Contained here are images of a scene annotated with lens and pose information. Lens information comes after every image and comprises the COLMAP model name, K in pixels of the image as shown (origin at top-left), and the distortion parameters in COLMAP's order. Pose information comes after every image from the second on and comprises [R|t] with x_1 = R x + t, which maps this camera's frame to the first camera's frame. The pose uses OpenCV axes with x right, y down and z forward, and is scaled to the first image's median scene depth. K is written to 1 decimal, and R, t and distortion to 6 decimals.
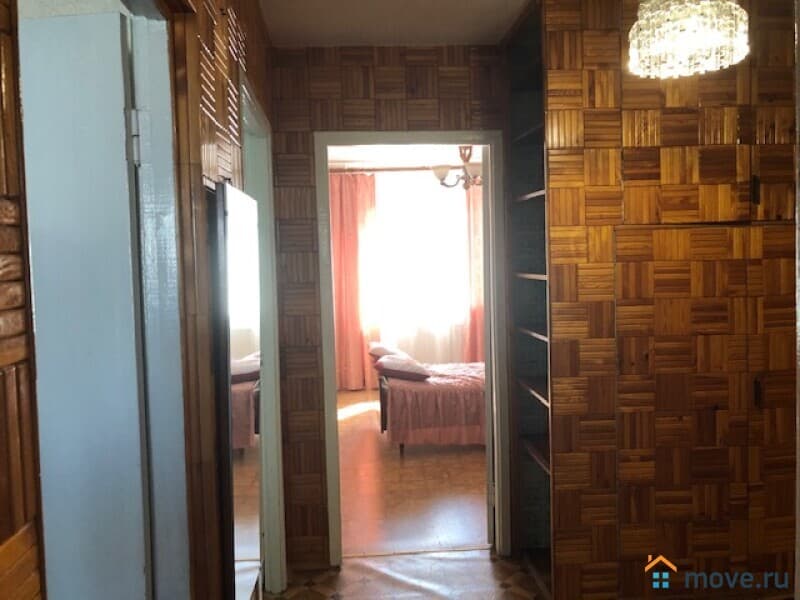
lens RADIAL K [[655.5, 0, 399.2], [0, 655.5, 300.8], [0, 0, 1]] dist [0.051148, -0.088155]
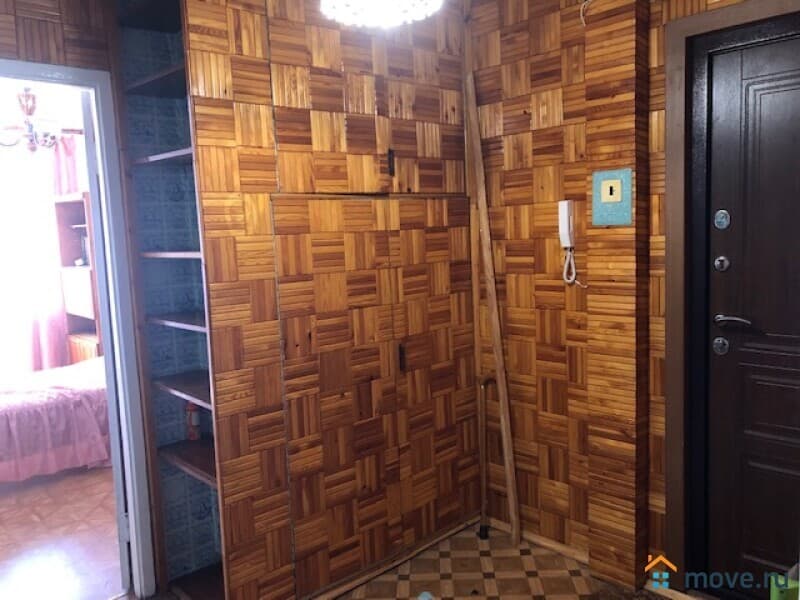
lens RADIAL K [[655.5, 0, 405.9], [0, 655.5, 297.5], [0, 0, 1]] dist [0.051148, -0.088155]
pose [[0.776493, -0.075023, 0.625643, -0.095931], [0.062455, 0.997161, 0.042060, -0.000405], [-0.627023, 0.006415, 0.778974, 0.191249]]
